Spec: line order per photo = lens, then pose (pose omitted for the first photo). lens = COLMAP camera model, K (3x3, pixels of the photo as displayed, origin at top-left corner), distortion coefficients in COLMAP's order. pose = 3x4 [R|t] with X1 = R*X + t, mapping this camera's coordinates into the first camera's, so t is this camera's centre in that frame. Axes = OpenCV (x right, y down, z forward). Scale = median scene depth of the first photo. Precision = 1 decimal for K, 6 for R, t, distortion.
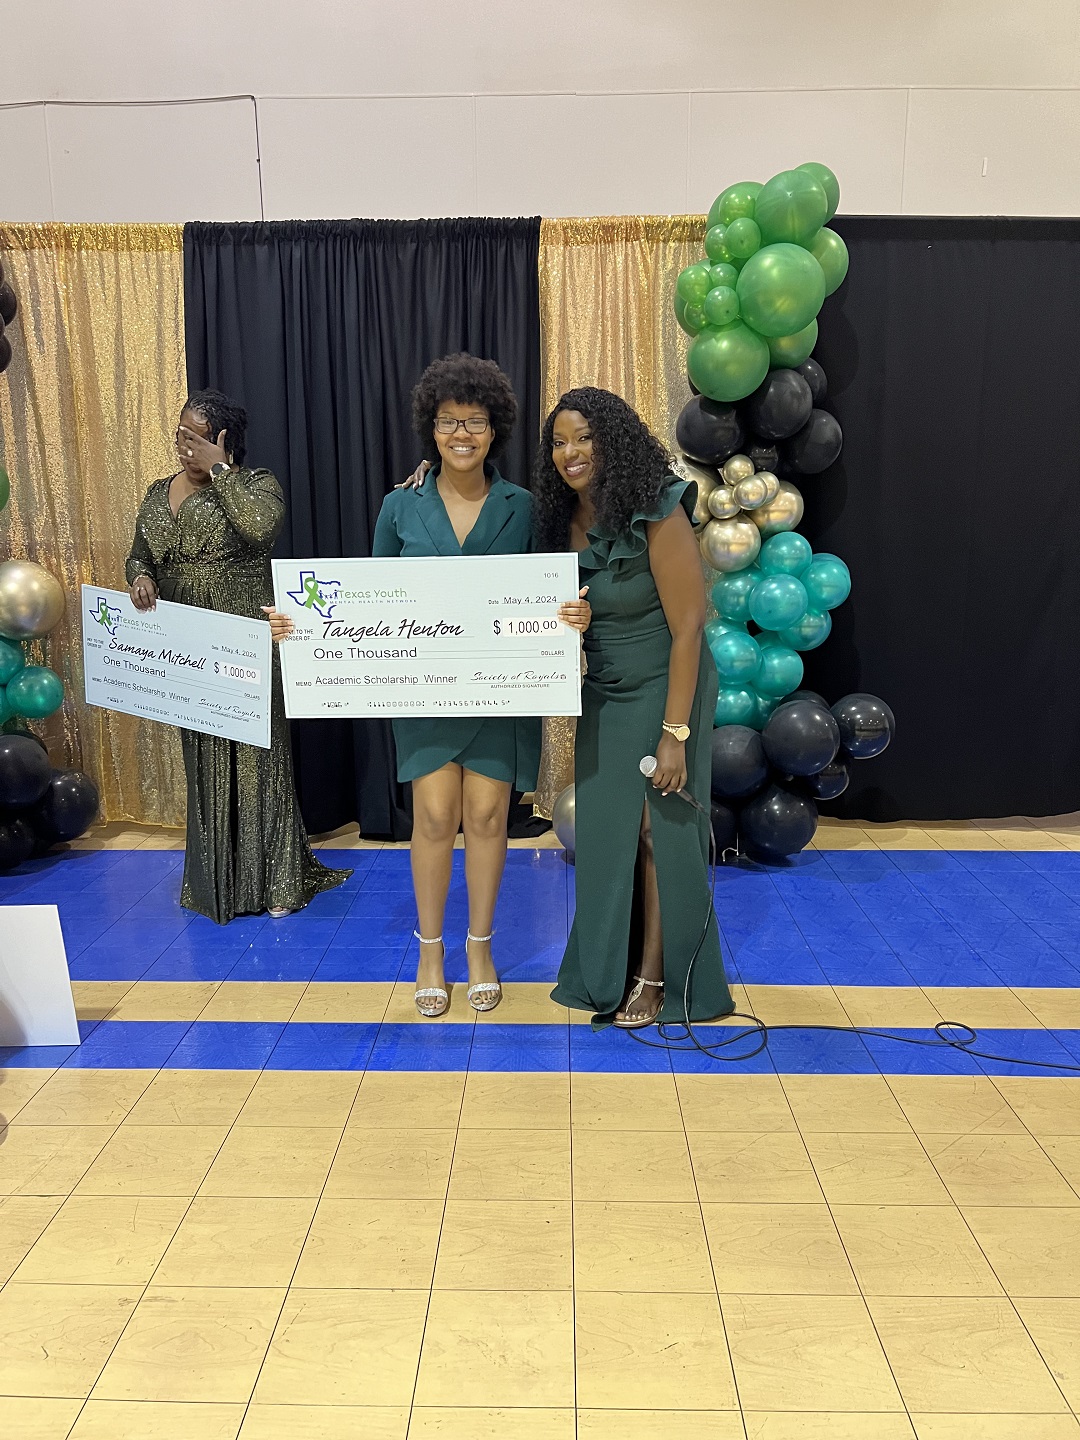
lens RADIAL K [[1104.1, 0, 544.8], [0, 1104.1, 746.5], [0, 0, 1]] dist [0.004638, 0.001541]
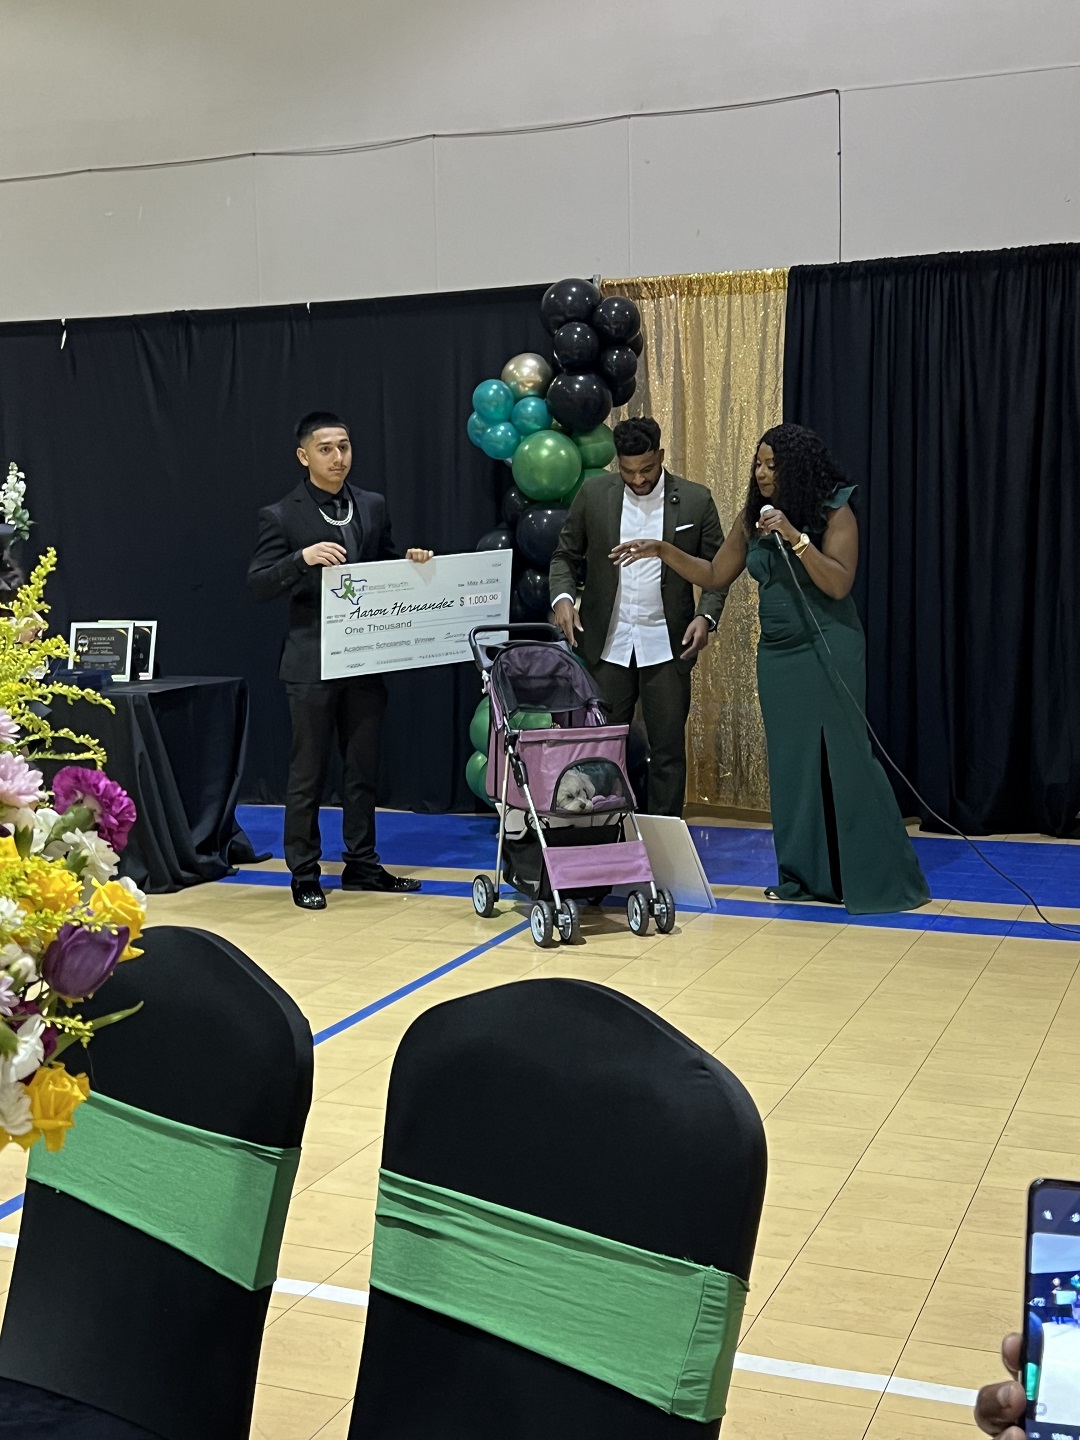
lens RADIAL K [[1841.7, 0, 540.0], [0, 1841.7, 720.0], [0, 0, 1]] dist [0.184133, -0.608799]
pose [[0.932551, 0.025038, -0.360168, 0.134275], [-0.055300, 0.995726, -0.073964, 0.144611], [0.356777, 0.088892, 0.929951, -0.822878]]
